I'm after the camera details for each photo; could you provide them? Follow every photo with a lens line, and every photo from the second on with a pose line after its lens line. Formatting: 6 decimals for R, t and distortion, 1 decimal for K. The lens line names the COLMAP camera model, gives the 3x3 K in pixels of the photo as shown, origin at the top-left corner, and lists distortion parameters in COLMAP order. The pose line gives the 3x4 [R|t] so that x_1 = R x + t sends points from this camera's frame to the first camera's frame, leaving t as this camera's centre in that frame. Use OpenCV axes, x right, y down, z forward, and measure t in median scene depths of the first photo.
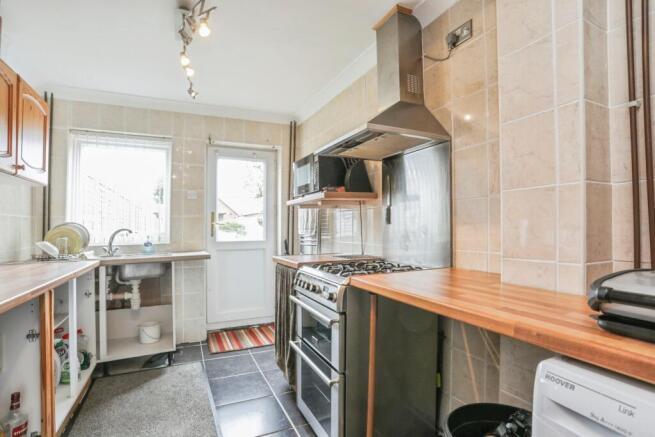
lens RADIAL K [[334.8, 0, 333.5], [0, 334.8, 221.3], [0, 0, 1]] dist [-0.057910, 0.014601]
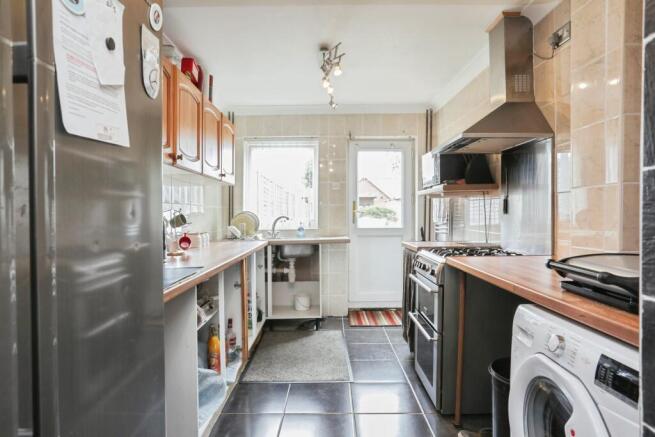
lens RADIAL K [[398.7, 0, 328.2], [0, 398.7, 217.3], [0, 0, 1]] dist [0.004070, 0.000185]
pose [[0.906284, 0.007139, -0.422609, 0.178872], [0.005502, 0.999573, 0.028685, -0.019587], [0.422634, -0.028321, 0.905858, -0.350659]]
